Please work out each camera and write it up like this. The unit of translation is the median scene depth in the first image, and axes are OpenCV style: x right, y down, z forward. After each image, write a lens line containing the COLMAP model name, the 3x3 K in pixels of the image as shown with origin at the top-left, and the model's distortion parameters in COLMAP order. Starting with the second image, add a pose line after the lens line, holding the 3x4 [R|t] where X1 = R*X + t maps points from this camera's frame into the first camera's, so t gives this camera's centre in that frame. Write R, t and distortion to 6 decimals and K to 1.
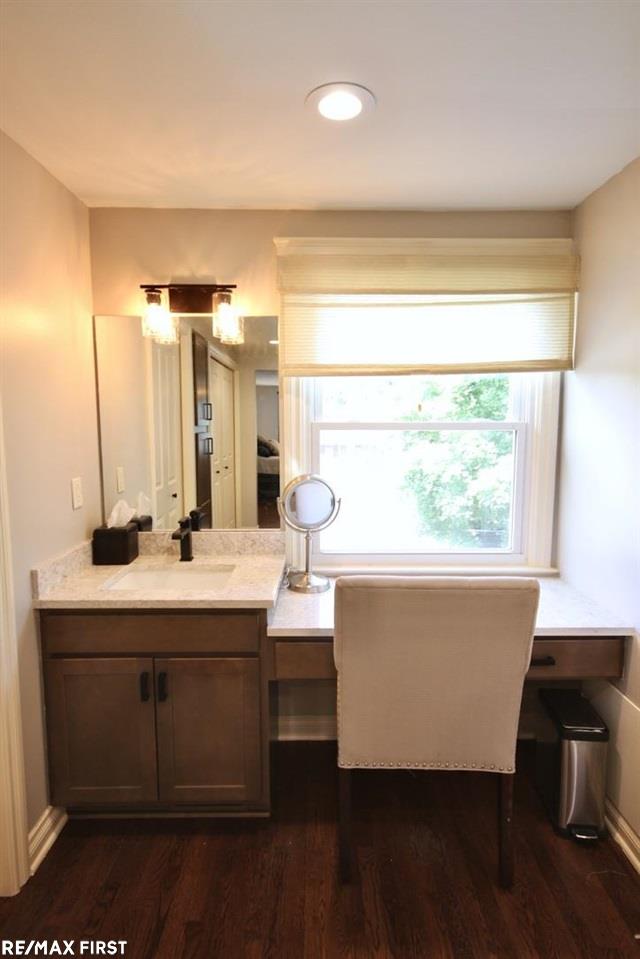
lens RADIAL K [[522.9, 0, 320.3], [0, 522.9, 476.6], [0, 0, 1]] dist [0.002460, 0.000378]
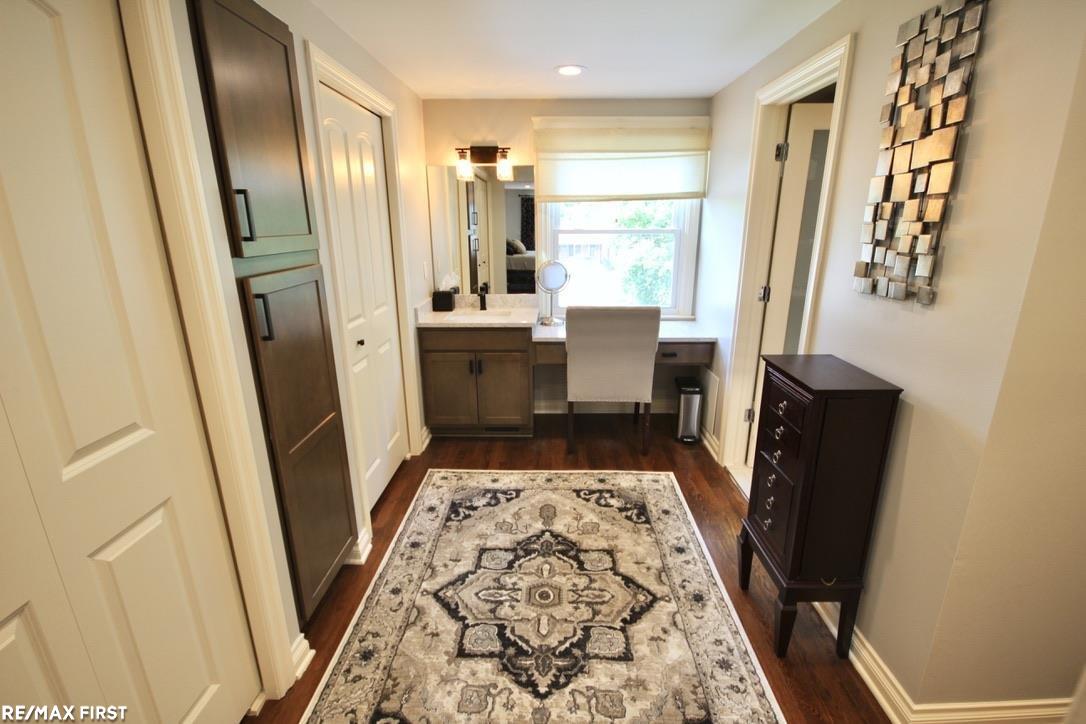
lens RADIAL K [[506.7, 0, 543.2], [0, 506.7, 369.9], [0, 0, 1]] dist [-0.020826, -0.000820]
pose [[0.999673, 0.002772, -0.025414, -0.008439], [0.001883, 0.983419, 0.181337, 0.050314], [0.025495, -0.181326, 0.983093, -0.749297]]
